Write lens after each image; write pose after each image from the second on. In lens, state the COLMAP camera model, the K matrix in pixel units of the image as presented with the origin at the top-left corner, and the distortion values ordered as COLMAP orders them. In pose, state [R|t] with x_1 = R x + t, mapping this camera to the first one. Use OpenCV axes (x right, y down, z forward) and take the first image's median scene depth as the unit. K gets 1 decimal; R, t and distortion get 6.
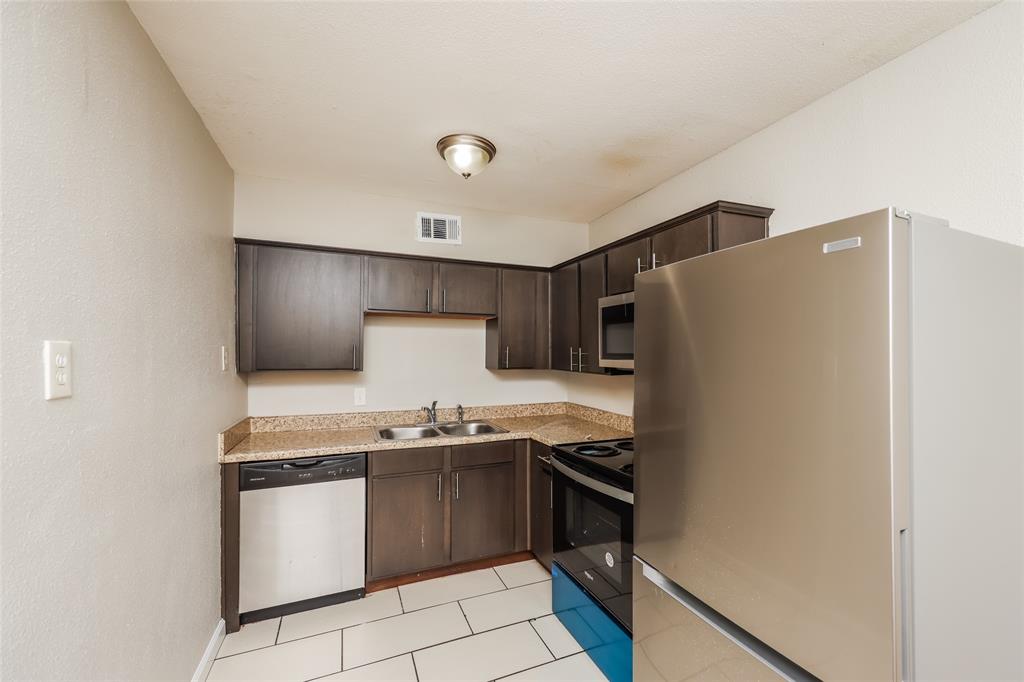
lens RADIAL K [[418.5, 0, 510.7], [0, 418.5, 345.5], [0, 0, 1]] dist [0.008310, 0.000687]
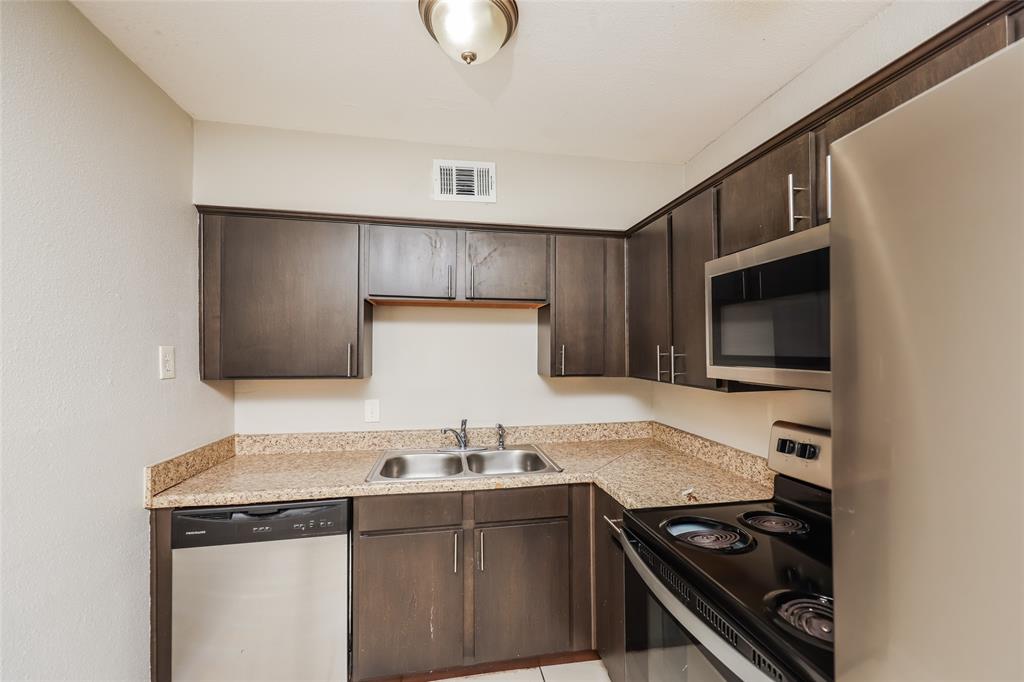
lens RADIAL K [[418.5, 0, 510.8], [0, 418.5, 341.8], [0, 0, 1]] dist [0.008310, 0.000687]
pose [[0.979147, -0.006633, -0.203046, 0.054068], [0.005744, 0.999971, -0.004967, 0.000869], [0.203073, 0.003697, 0.979157, 0.323669]]
